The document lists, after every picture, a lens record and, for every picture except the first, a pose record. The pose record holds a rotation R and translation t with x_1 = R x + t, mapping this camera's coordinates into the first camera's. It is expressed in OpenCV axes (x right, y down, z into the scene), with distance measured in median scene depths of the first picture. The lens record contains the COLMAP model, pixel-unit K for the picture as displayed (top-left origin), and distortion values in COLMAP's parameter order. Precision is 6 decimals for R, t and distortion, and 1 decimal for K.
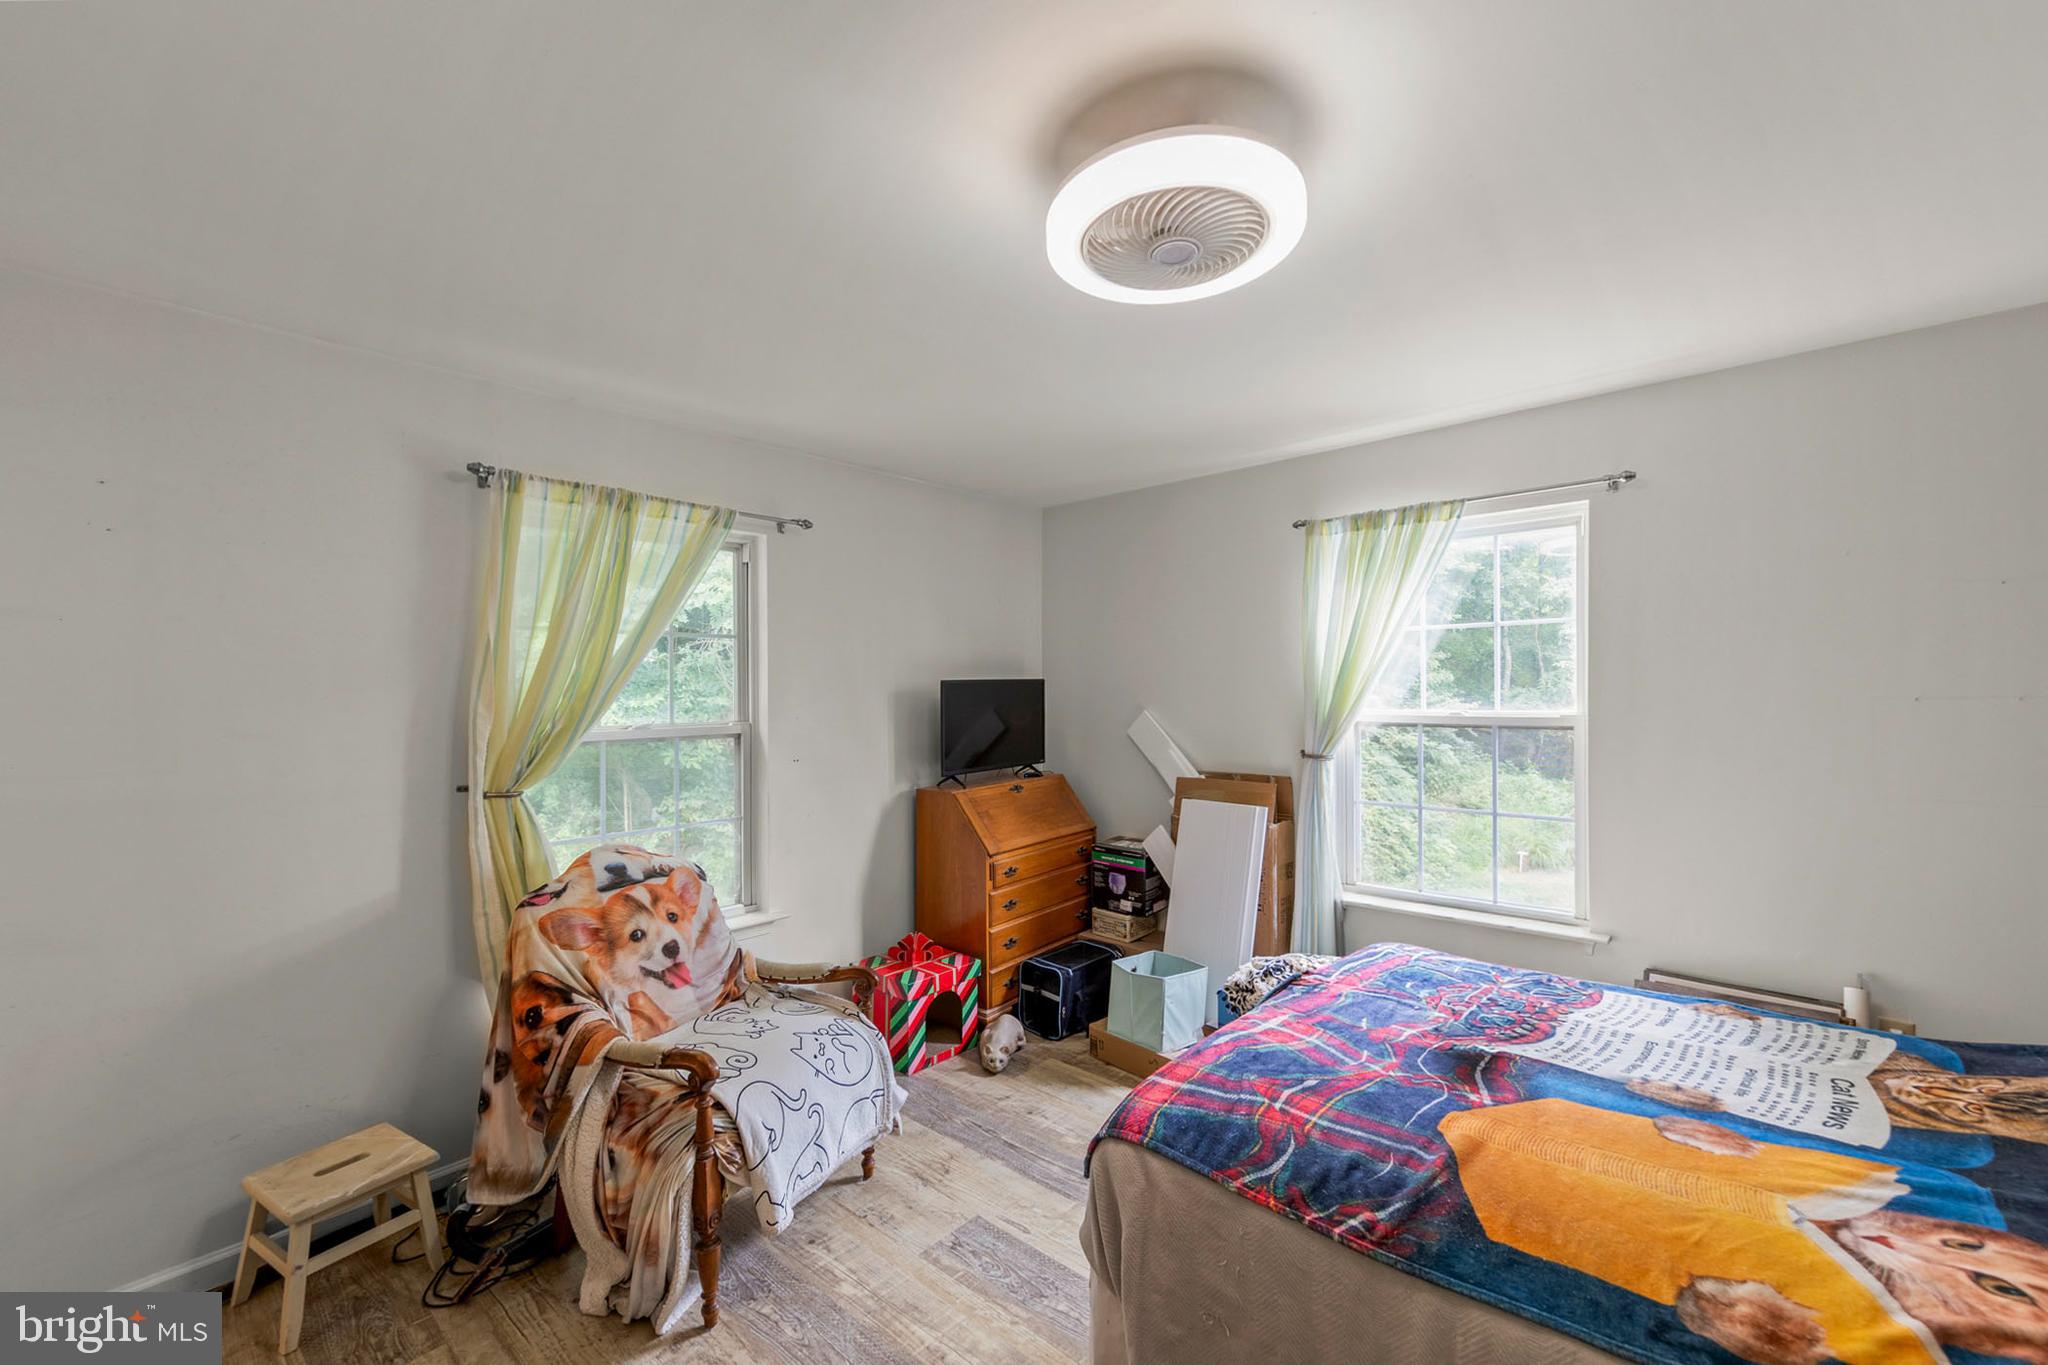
lens RADIAL K [[801.1, 0, 1035.4], [0, 801.1, 682.1], [0, 0, 1]] dist [0.007669, -0.000409]
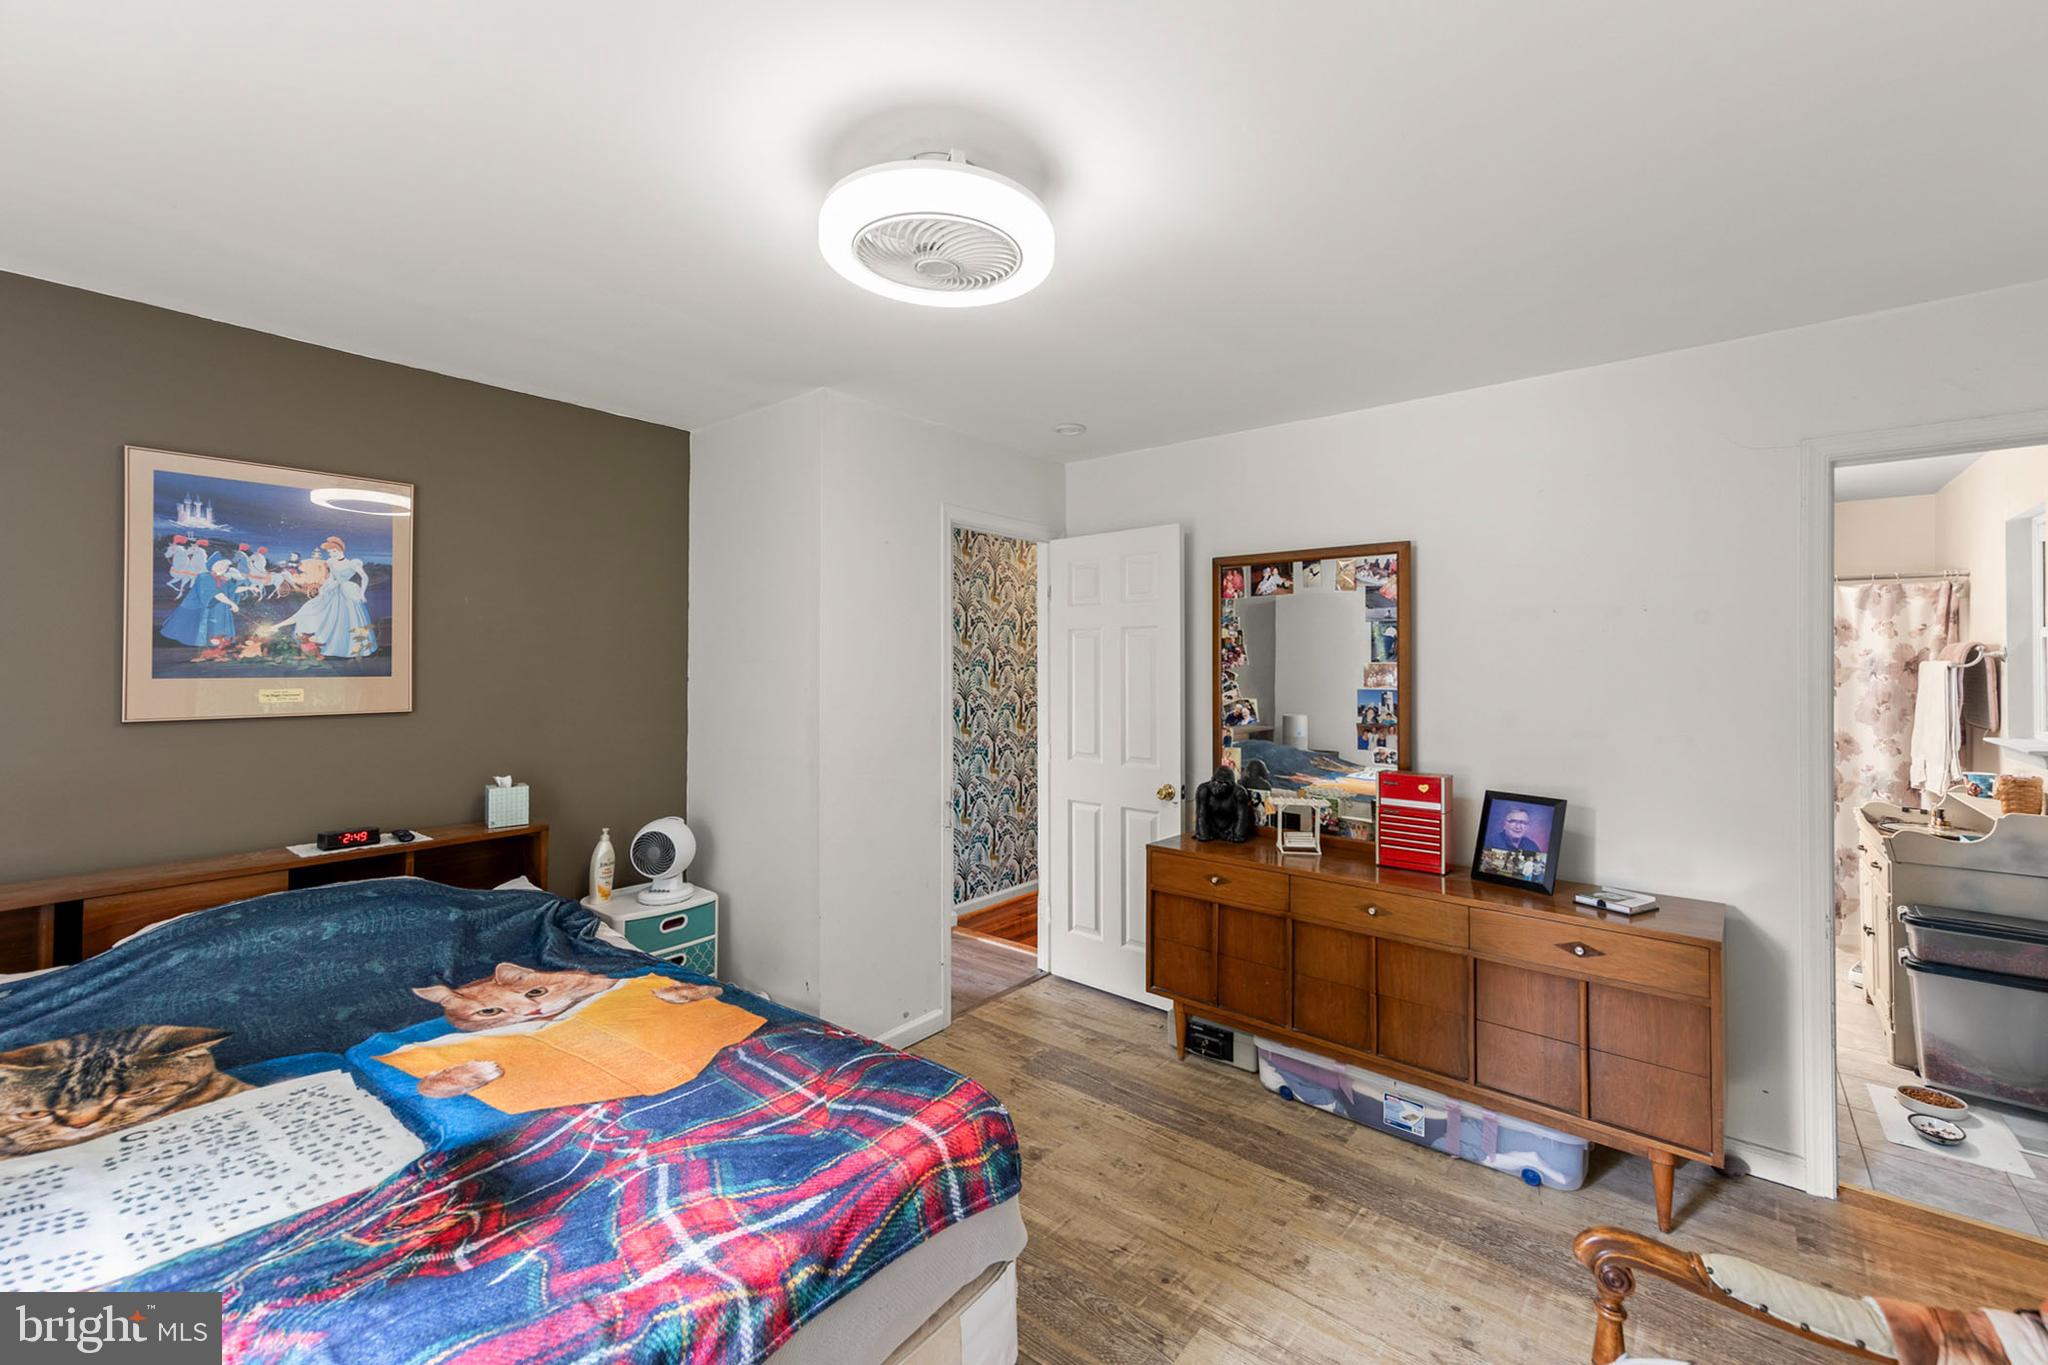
lens RADIAL K [[801.1, 0, 1035.4], [0, 801.1, 682.1], [0, 0, 1]] dist [0.007669, -0.000409]
pose [[-0.998967, 0.007667, -0.044799, 0.084320], [0.006843, 0.999805, 0.018500, 0.004771], [0.044932, 0.018174, -0.998825, 2.007387]]
